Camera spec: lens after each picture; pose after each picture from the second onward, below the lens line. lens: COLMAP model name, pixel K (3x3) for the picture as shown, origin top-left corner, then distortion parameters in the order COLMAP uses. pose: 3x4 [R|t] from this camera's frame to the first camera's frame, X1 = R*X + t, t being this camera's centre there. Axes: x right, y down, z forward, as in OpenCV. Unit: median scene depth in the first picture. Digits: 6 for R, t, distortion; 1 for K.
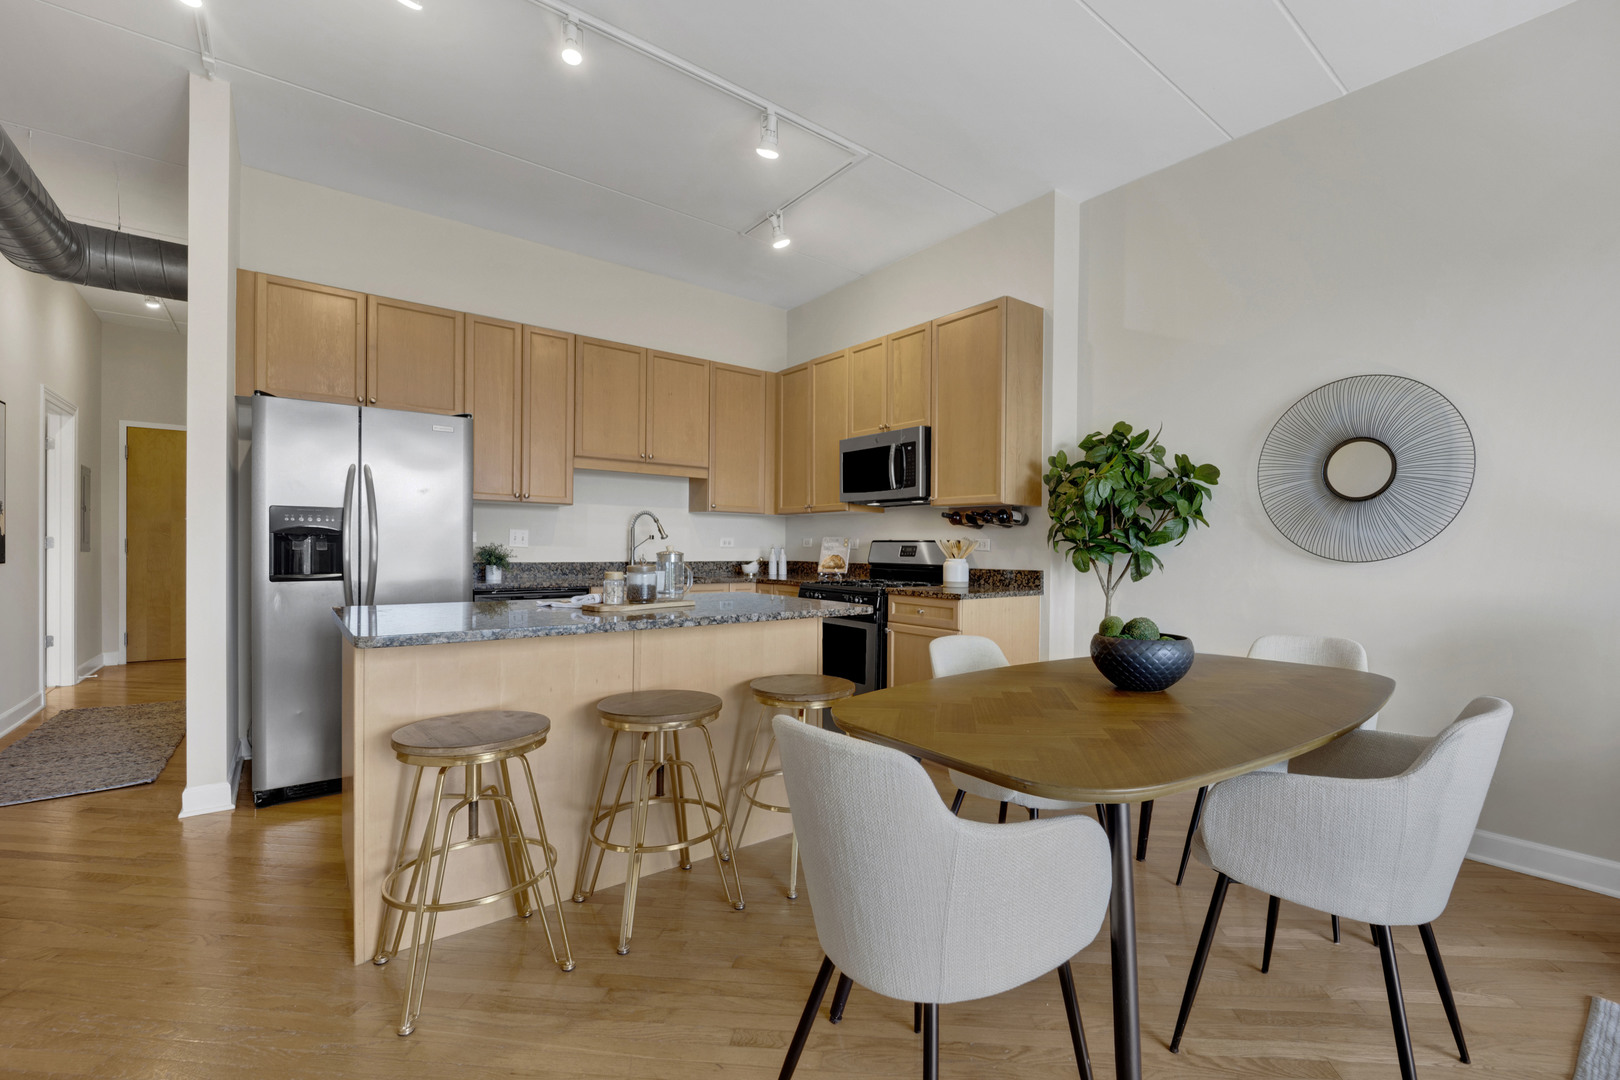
lens RADIAL K [[706.2, 0, 866.8], [0, 706.2, 547.7], [0, 0, 1]] dist [-0.001827, -0.000821]
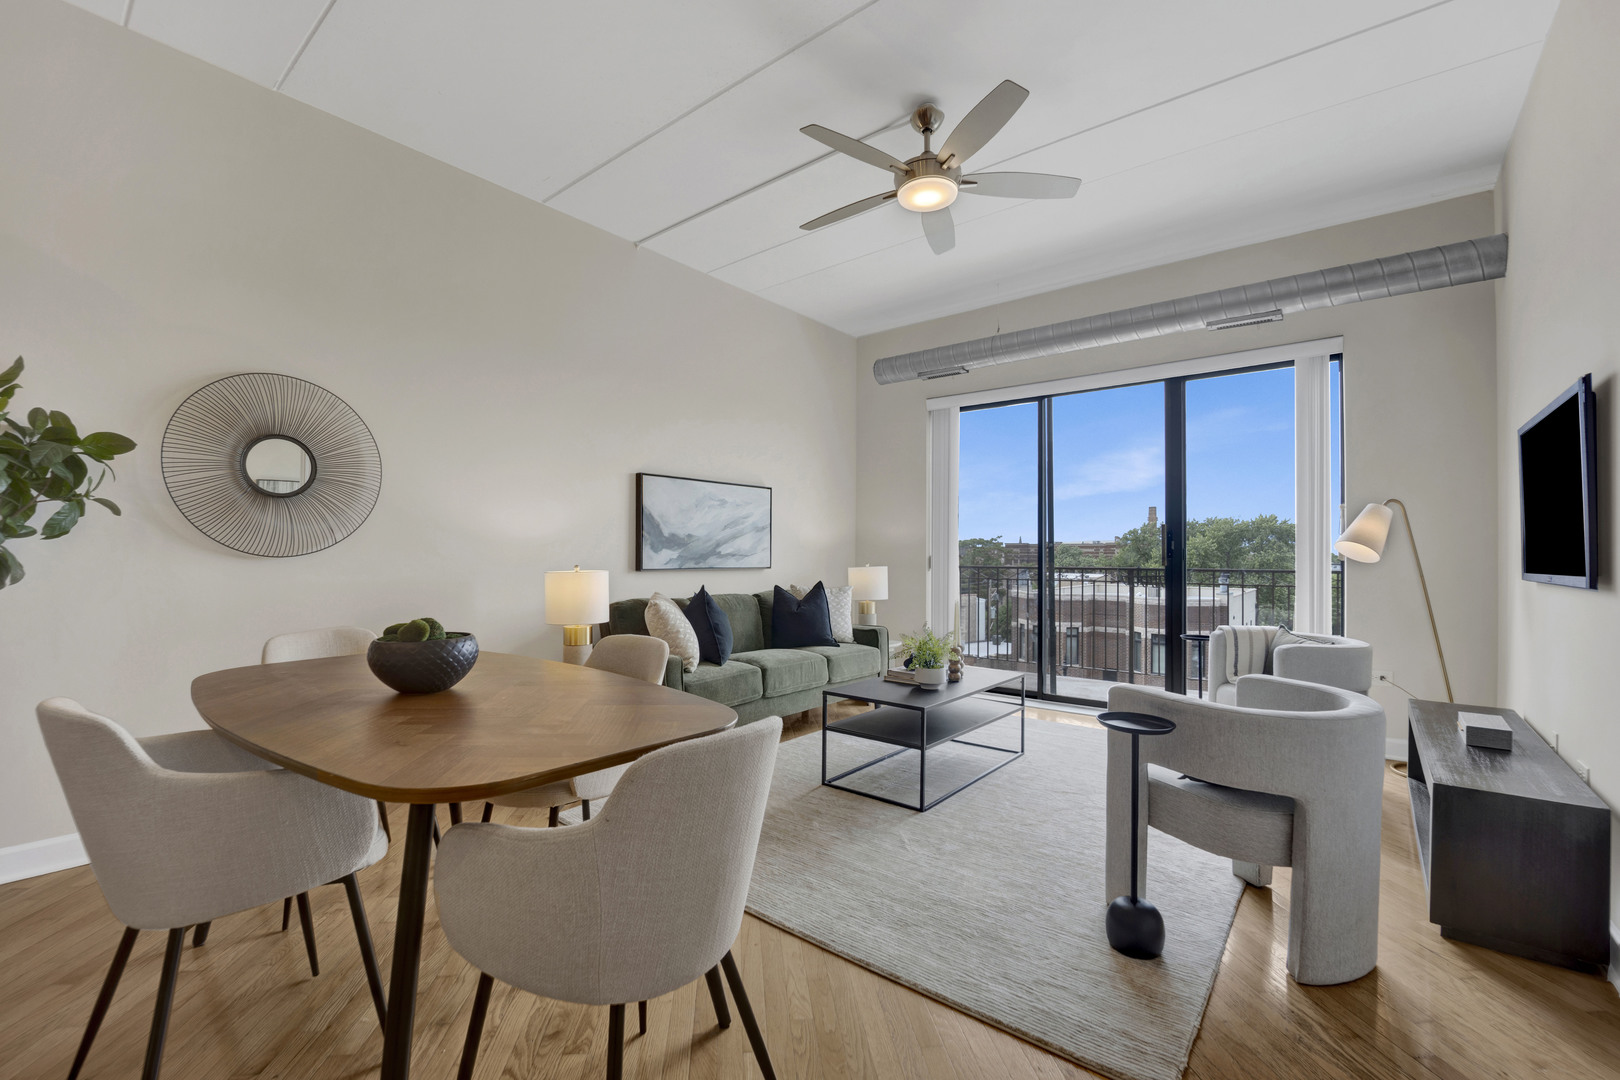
lens RADIAL K [[700.6, 0, 771.7], [0, 700.6, 549.0], [0, 0, 1]] dist [-0.002958, -0.012369]
pose [[-0.163419, -0.004343, 0.986547, -0.292474], [-0.009394, 0.999952, 0.002846, -0.001574], [-0.986512, -0.008803, -0.163452, 0.316978]]
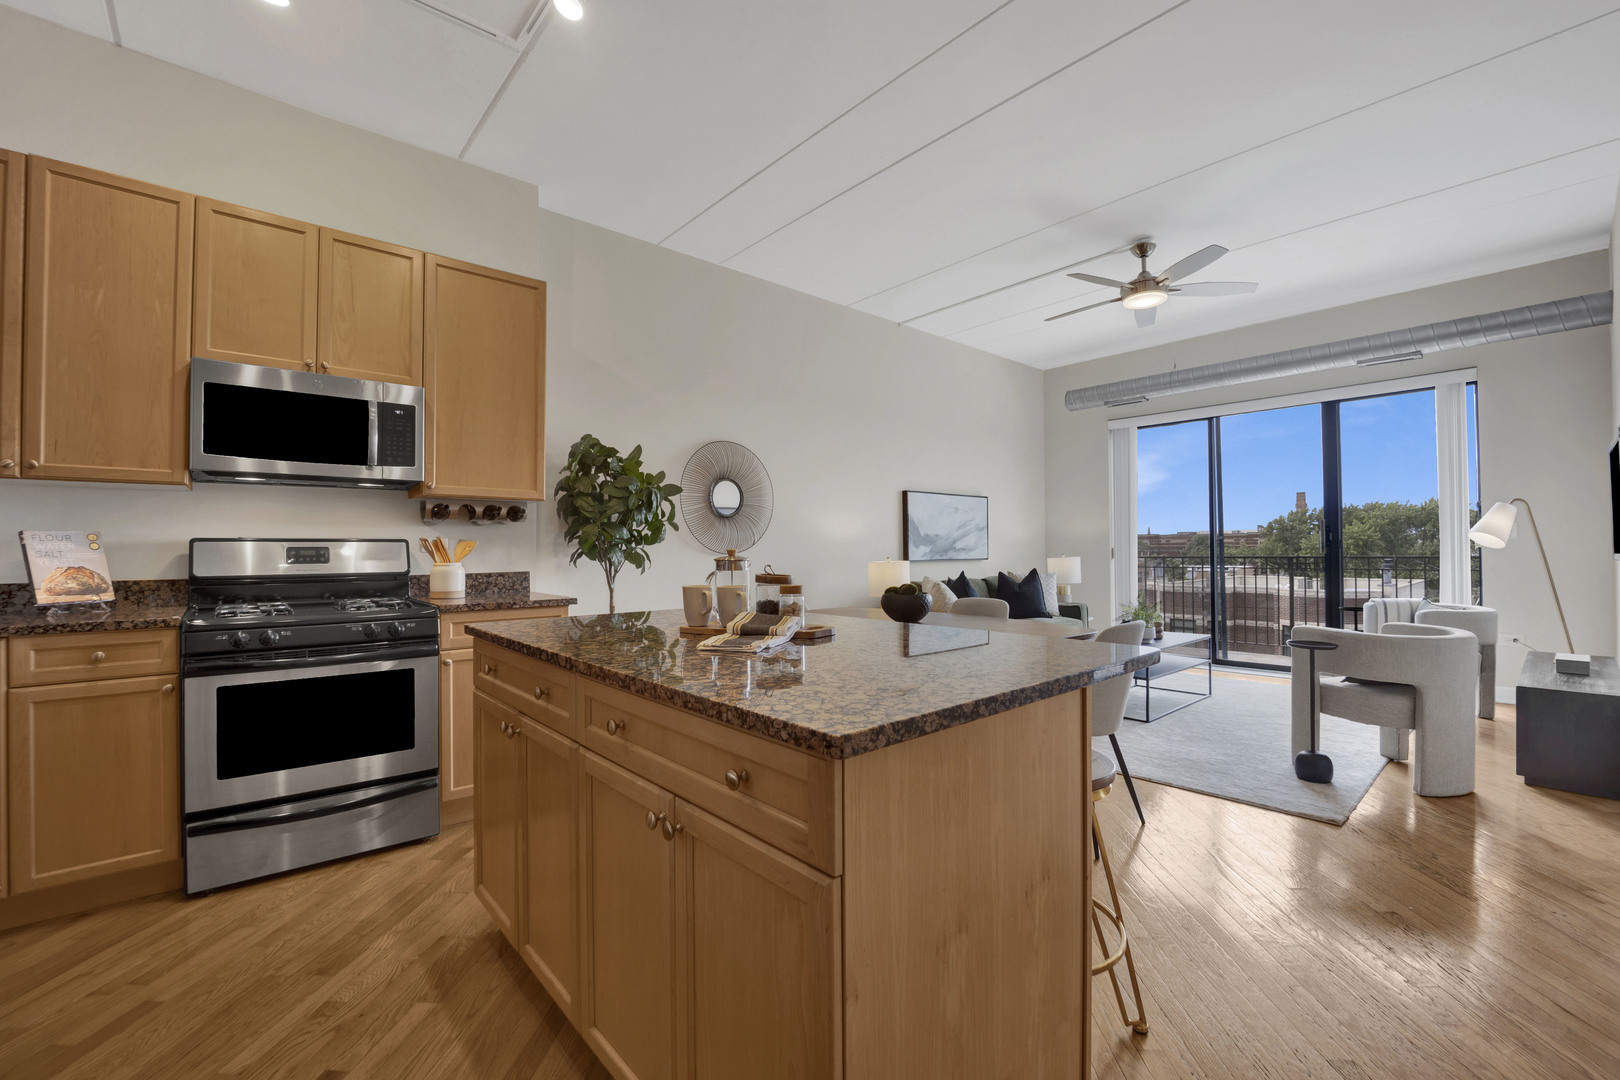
lens RADIAL K [[679.6, 0, 779.8], [0, 679.6, 545.1], [0, 0, 1]] dist [-0.028612, 0.000535]
pose [[0.000714, -0.003605, 0.999993, -0.626043], [0.006167, 0.999975, 0.003601, -0.004704], [-0.999981, 0.006164, 0.000737, 0.601333]]
